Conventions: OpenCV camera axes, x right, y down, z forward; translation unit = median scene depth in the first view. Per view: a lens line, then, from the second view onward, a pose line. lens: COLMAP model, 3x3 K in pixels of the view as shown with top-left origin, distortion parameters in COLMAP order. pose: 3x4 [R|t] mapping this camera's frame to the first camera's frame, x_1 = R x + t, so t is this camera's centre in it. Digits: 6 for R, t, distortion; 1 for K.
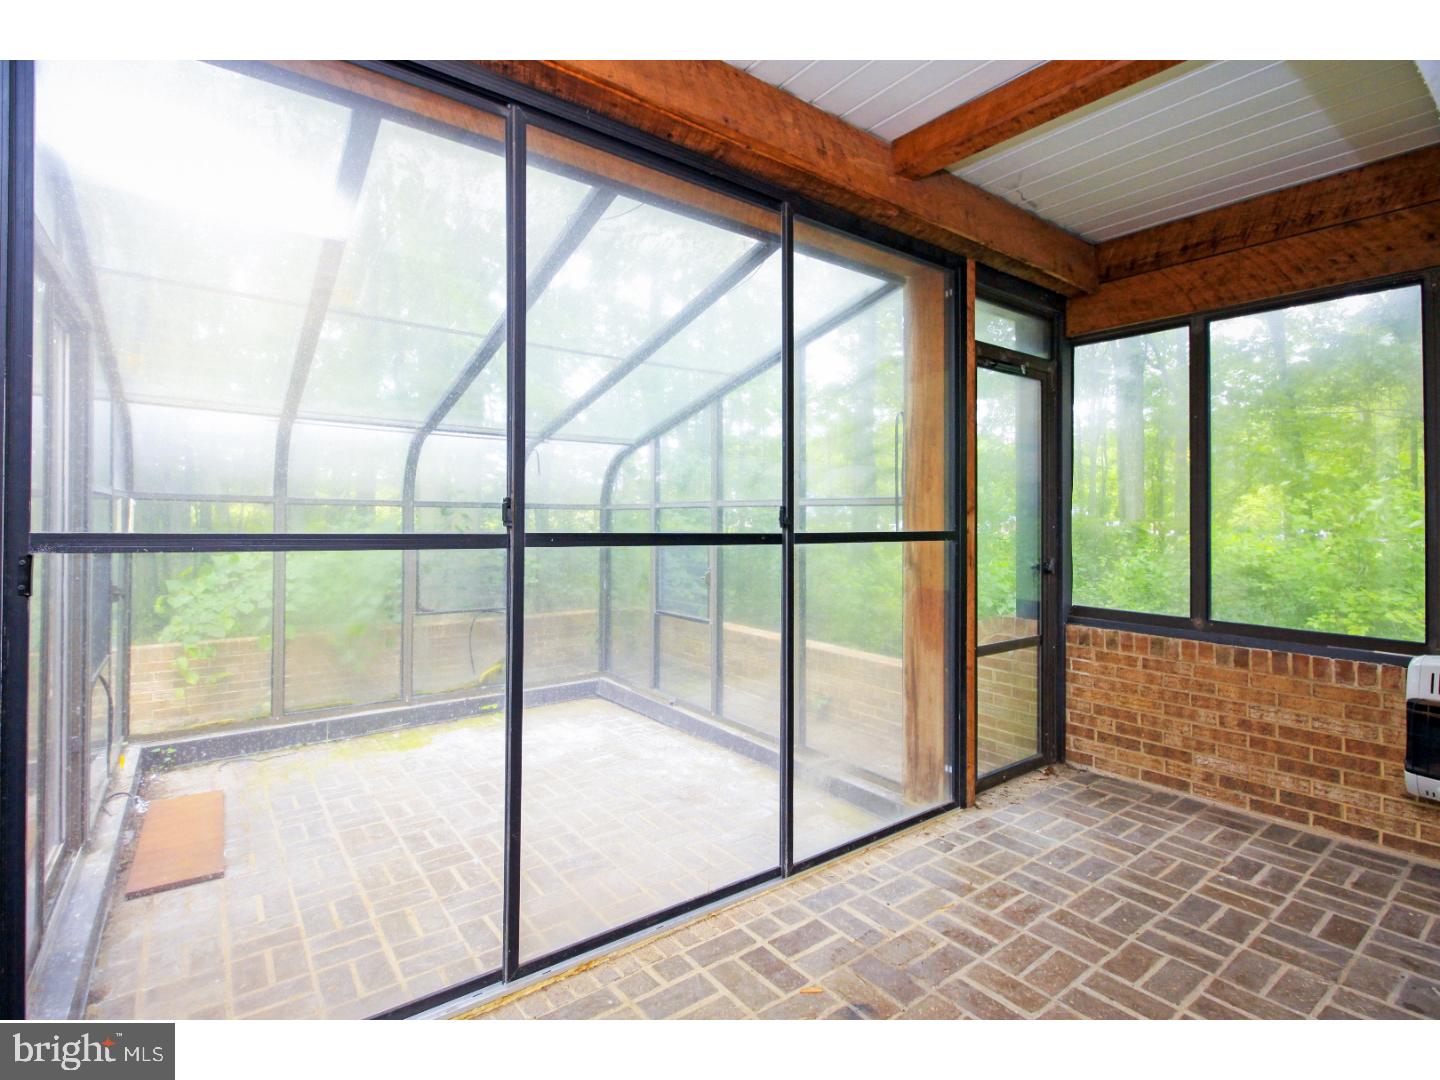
lens RADIAL K [[679.5, 0, 717.3], [0, 679.5, 531.9], [0, 0, 1]] dist [-0.000671, -0.000622]
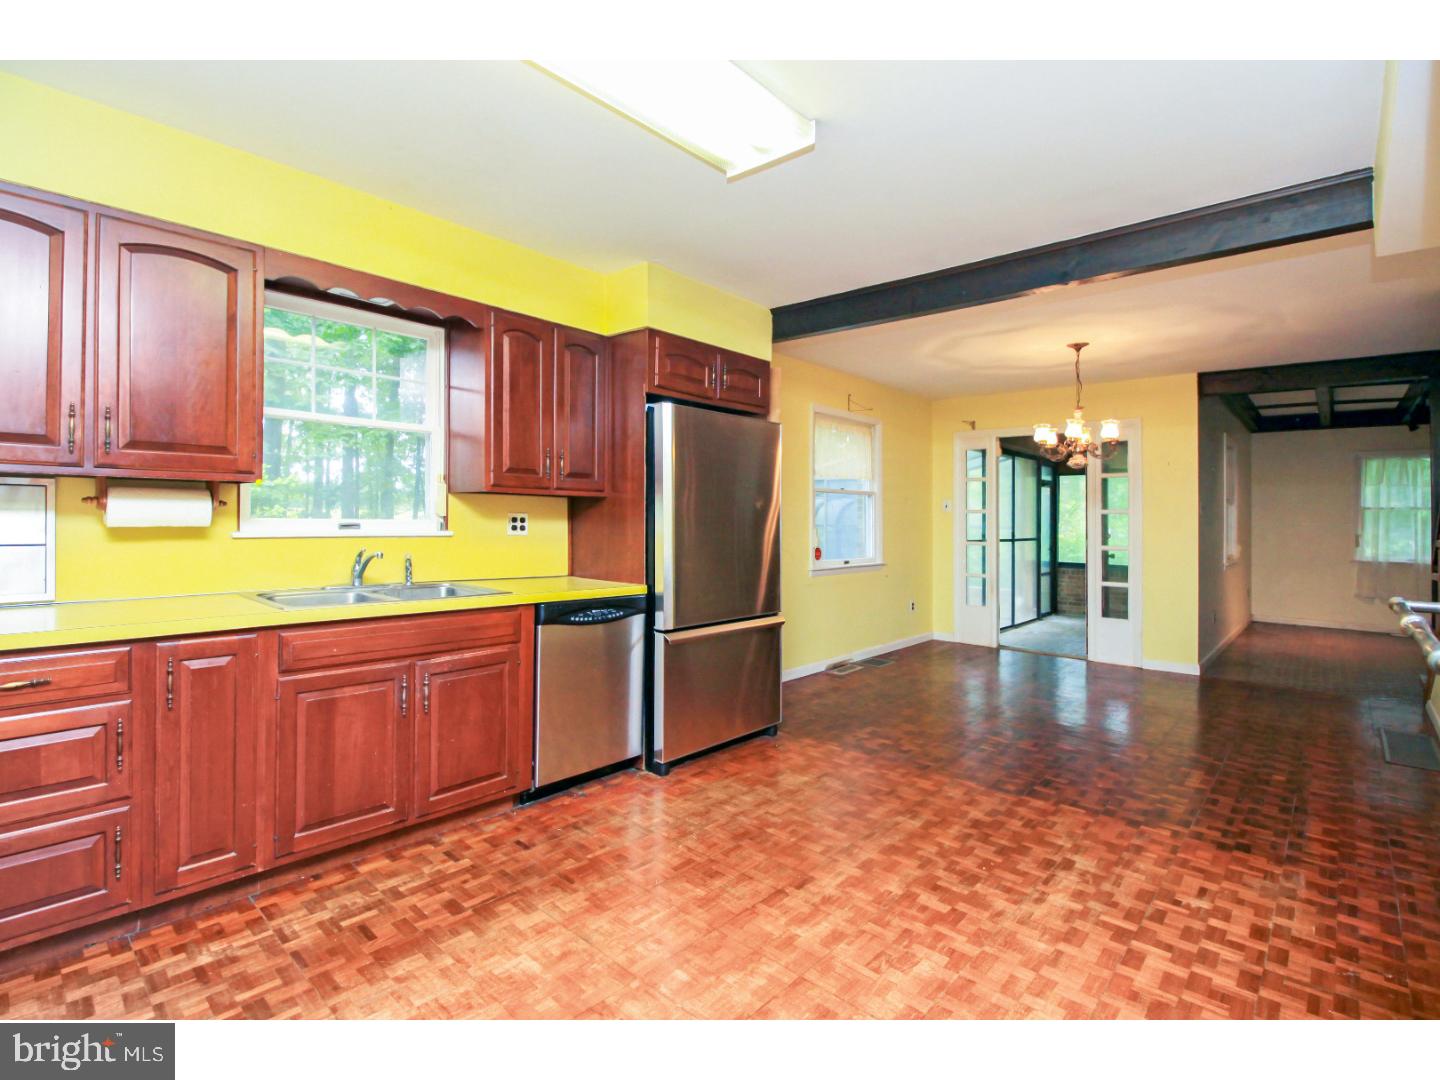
lens RADIAL K [[679.5, 0, 717.3], [0, 679.5, 531.9], [0, 0, 1]] dist [-0.000671, -0.000622]
pose [[0.979864, -0.000305, 0.199664, -1.766698], [0.003710, 0.999854, -0.016677, 0.023683], [-0.199629, 0.017082, 0.979723, -1.858997]]
